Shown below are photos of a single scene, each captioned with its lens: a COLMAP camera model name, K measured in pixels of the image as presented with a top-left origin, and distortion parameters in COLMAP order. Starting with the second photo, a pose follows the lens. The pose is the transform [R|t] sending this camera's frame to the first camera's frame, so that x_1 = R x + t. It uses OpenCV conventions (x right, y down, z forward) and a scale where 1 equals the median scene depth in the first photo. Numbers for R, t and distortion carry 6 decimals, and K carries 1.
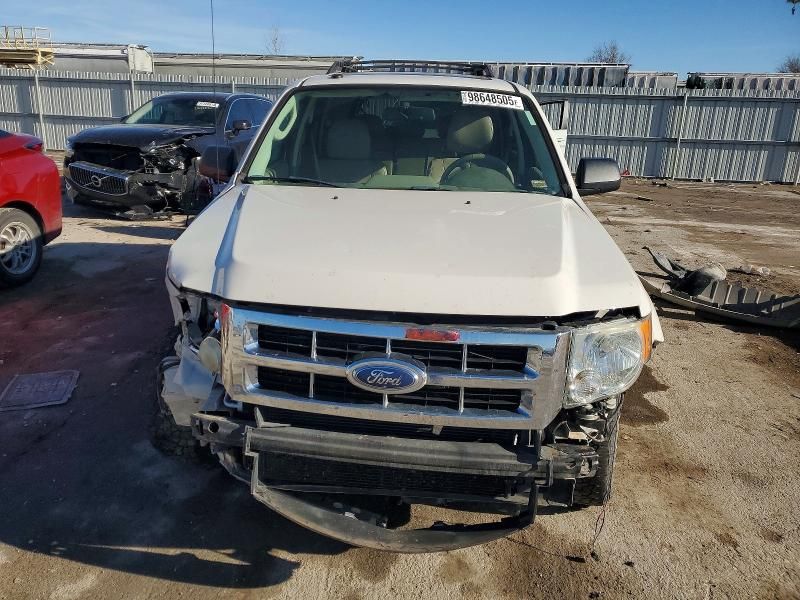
lens RADIAL K [[635.1, 0, 400.0], [0, 635.1, 300.0], [0, 0, 1]] dist [-0.003025, 0.059377]
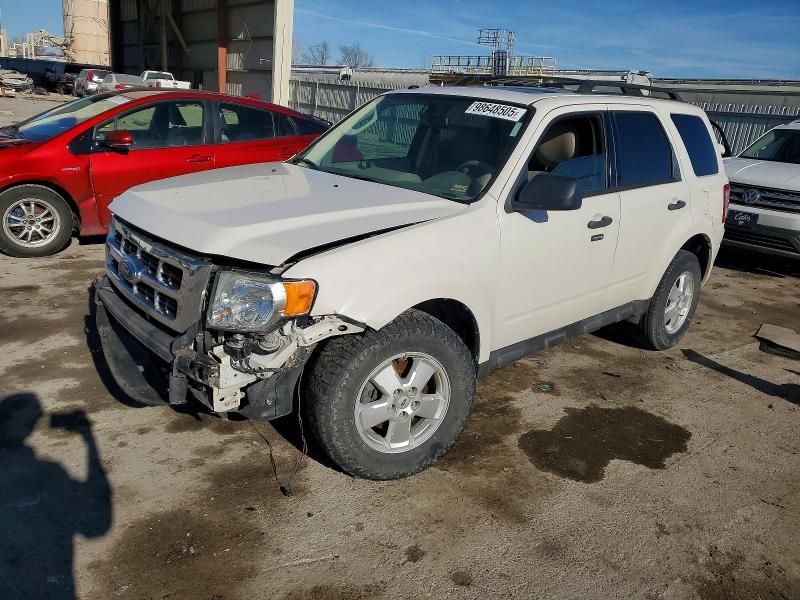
lens RADIAL K [[652.0, 0, 400.0], [0, 652.0, 300.0], [0, 0, 1]] dist [0.009152, 0.008313]
pose [[0.707881, 0.231086, -0.667461, 0.824598], [-0.261174, 0.963629, 0.056634, -0.037258], [0.656272, 0.134233, 0.742488, 0.150840]]
